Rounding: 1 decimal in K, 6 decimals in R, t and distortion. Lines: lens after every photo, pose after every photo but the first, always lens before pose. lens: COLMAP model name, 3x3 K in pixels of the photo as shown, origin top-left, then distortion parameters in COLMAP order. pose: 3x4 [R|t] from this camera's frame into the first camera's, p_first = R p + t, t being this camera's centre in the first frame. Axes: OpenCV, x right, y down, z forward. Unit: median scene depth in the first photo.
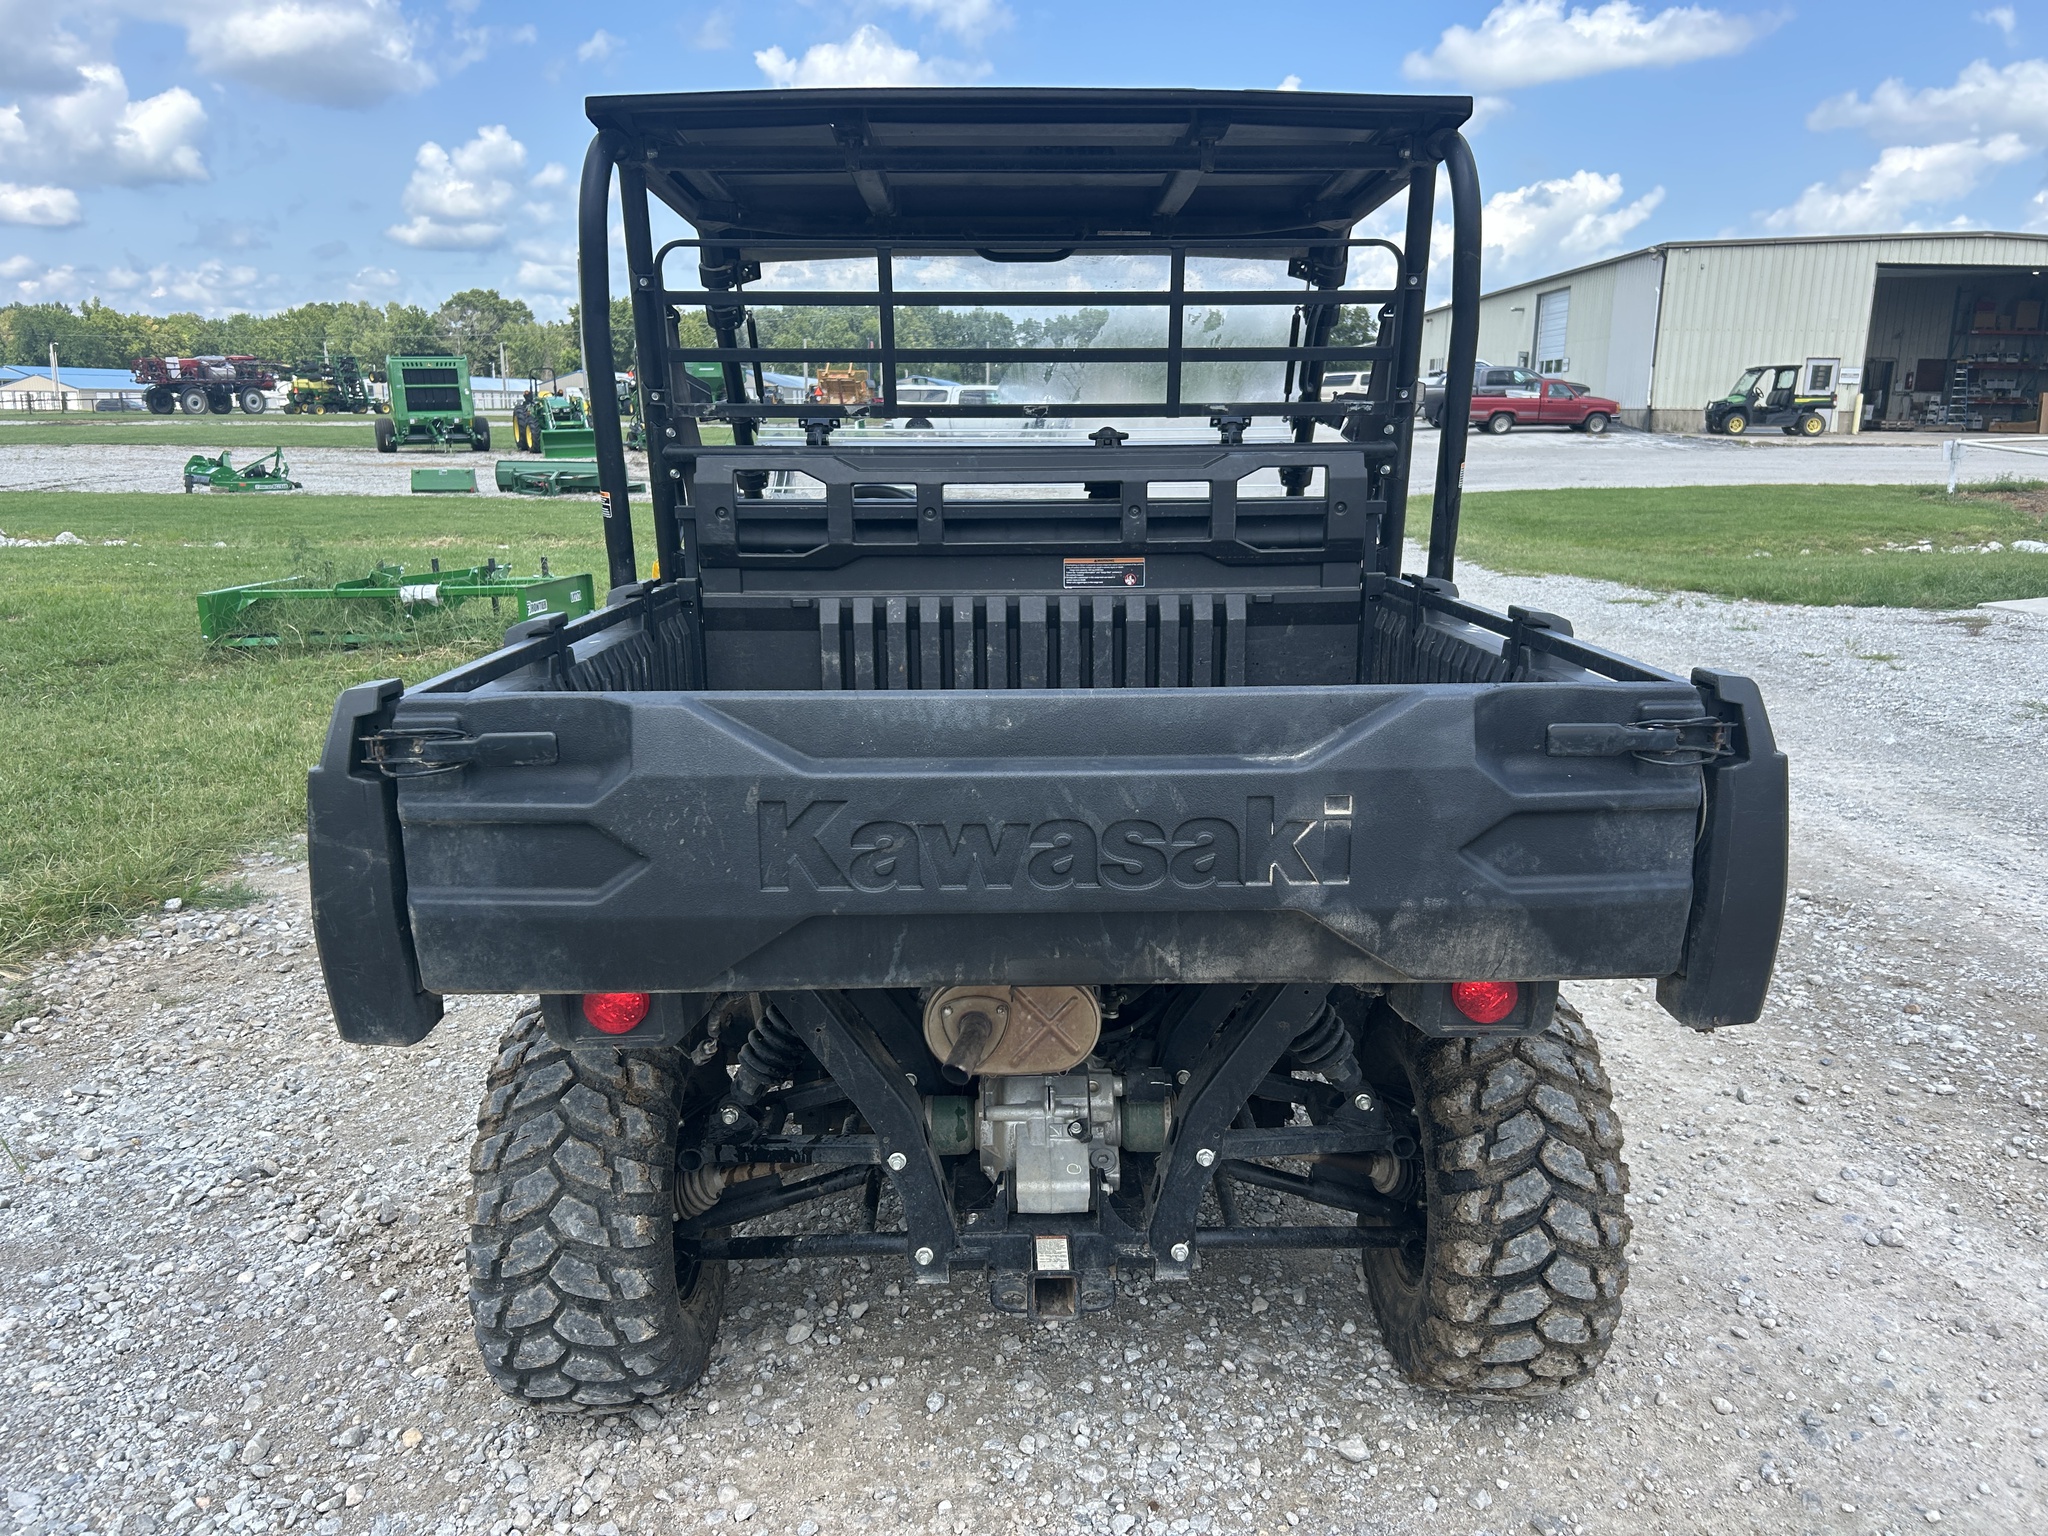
lens RADIAL K [[1534.2, 0, 1042.0], [0, 1534.2, 782.3], [0, 0, 1]] dist [0.044995, -0.042230]
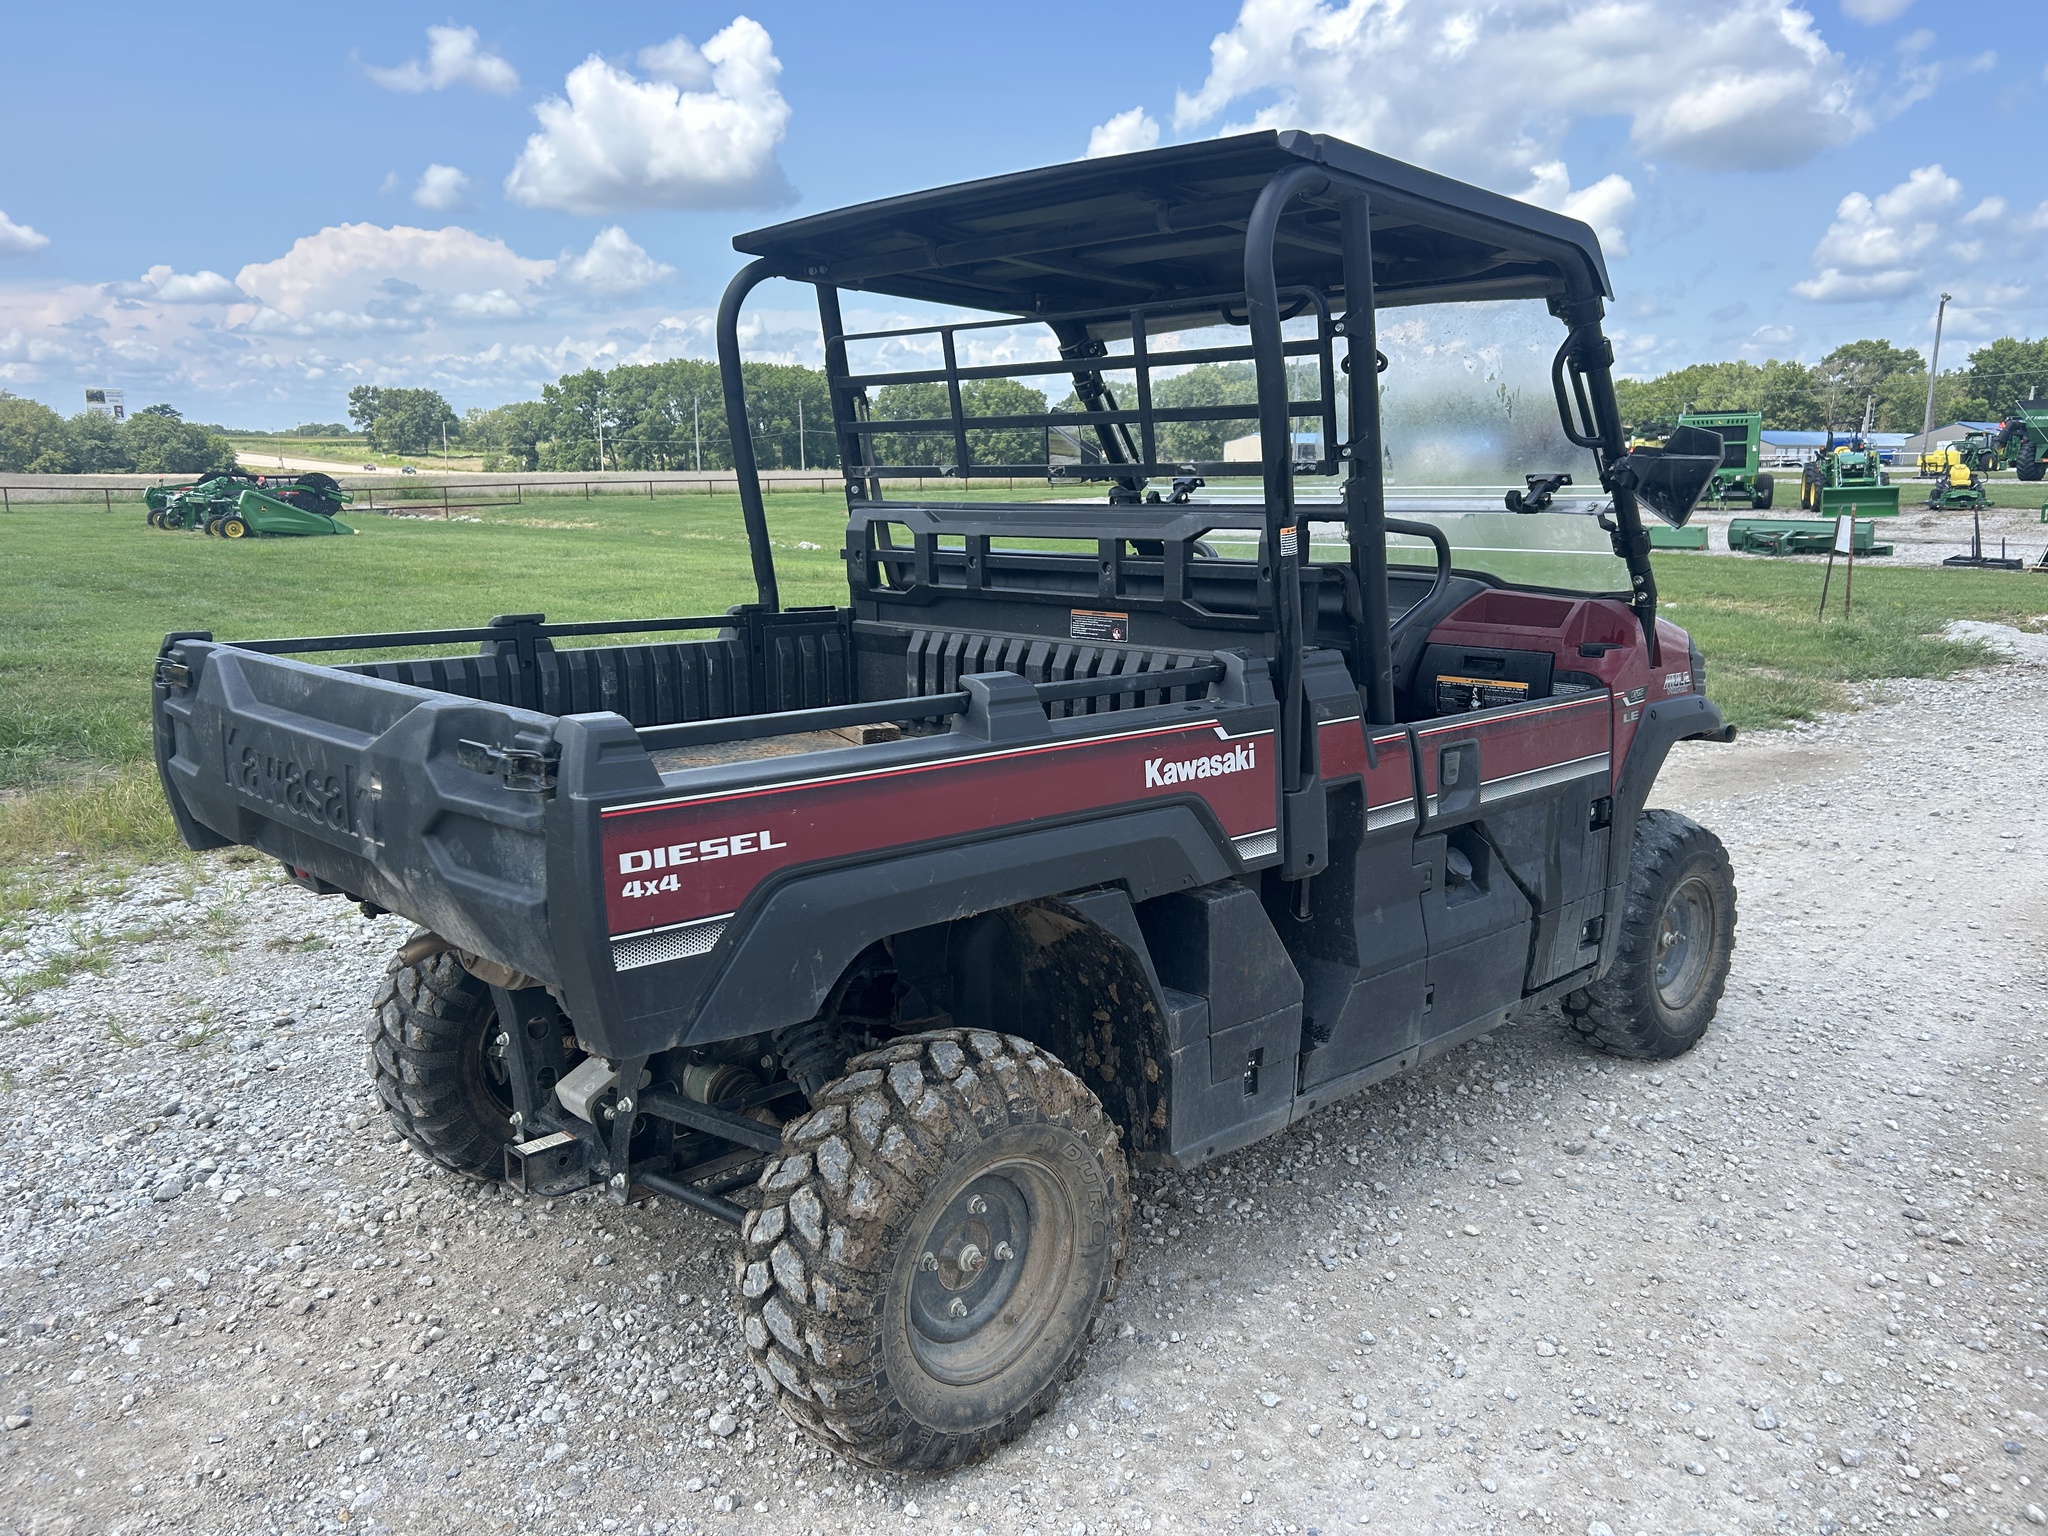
lens RADIAL K [[1549.2, 0, 1039.2], [0, 1549.2, 768.2], [0, 0, 1]] dist [0.040858, -0.047194]
pose [[0.683478, 0.134978, -0.717383, 0.774263], [-0.167718, 0.985502, 0.025634, -0.061845], [0.710443, 0.102797, 0.696207, 0.254963]]
